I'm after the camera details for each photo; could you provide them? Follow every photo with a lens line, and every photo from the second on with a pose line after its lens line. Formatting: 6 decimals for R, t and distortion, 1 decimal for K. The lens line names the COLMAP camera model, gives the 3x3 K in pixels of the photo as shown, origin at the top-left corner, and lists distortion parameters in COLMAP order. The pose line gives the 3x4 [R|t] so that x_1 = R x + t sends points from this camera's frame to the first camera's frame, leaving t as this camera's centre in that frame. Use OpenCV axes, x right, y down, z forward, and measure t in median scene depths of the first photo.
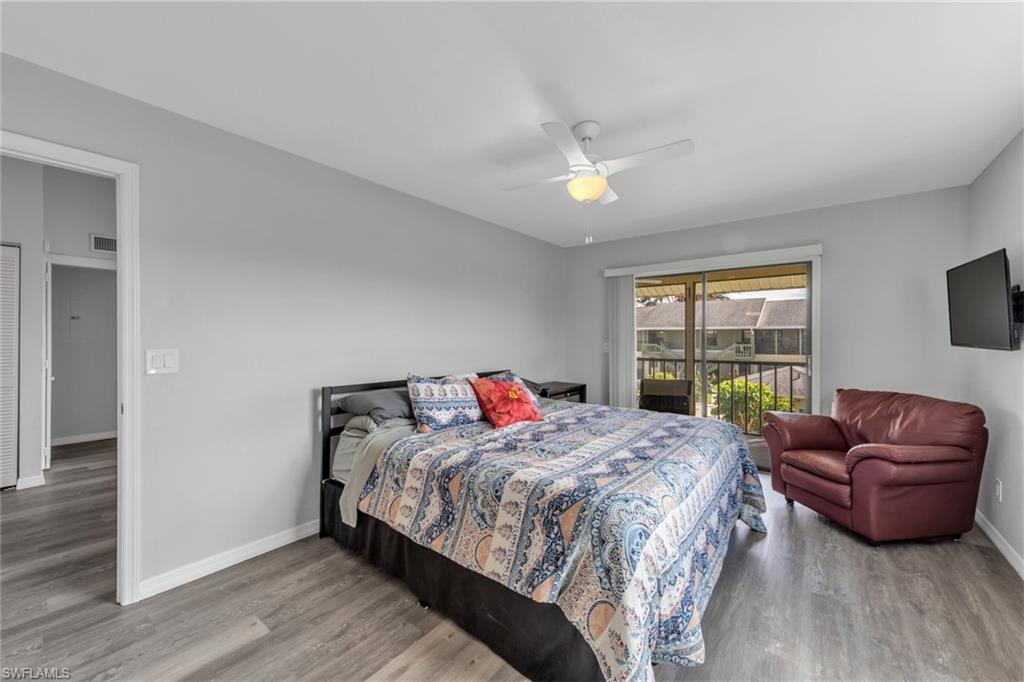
lens RADIAL K [[403.6, 0, 513.3], [0, 403.6, 335.8], [0, 0, 1]] dist [-0.000642, 0.000012]
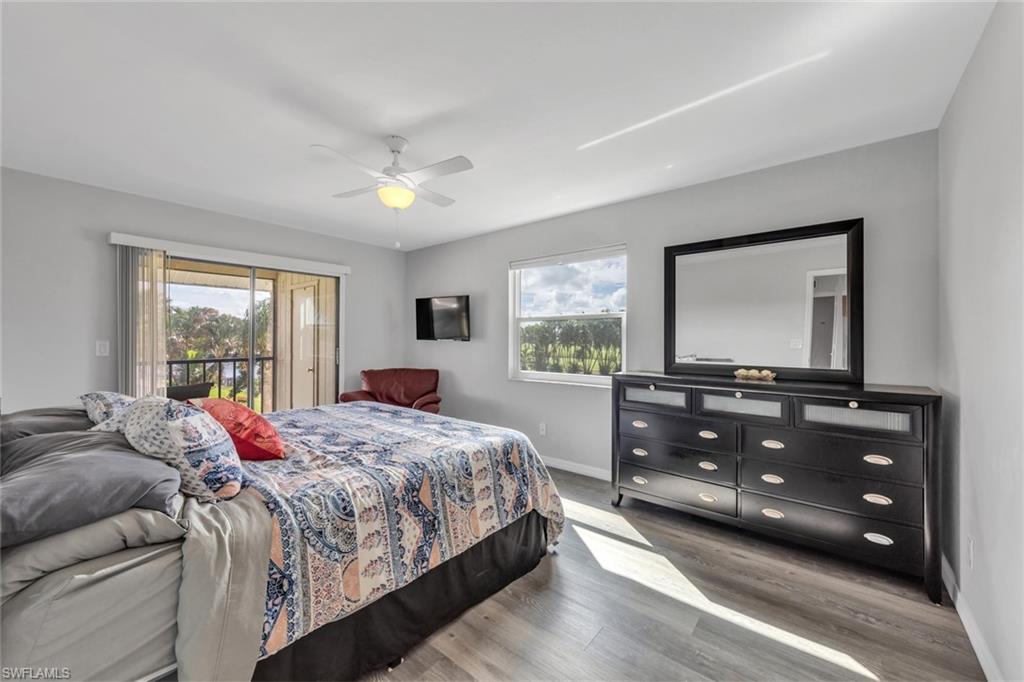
lens RADIAL K [[403.6, 0, 510.9], [0, 403.6, 339.8], [0, 0, 1]] dist [-0.000642, 0.000012]
pose [[0.000778, -0.006099, 0.999981, -1.019575], [-0.005333, 0.999967, 0.006103, 0.015027], [-0.999985, -0.005338, 0.000745, 0.772187]]
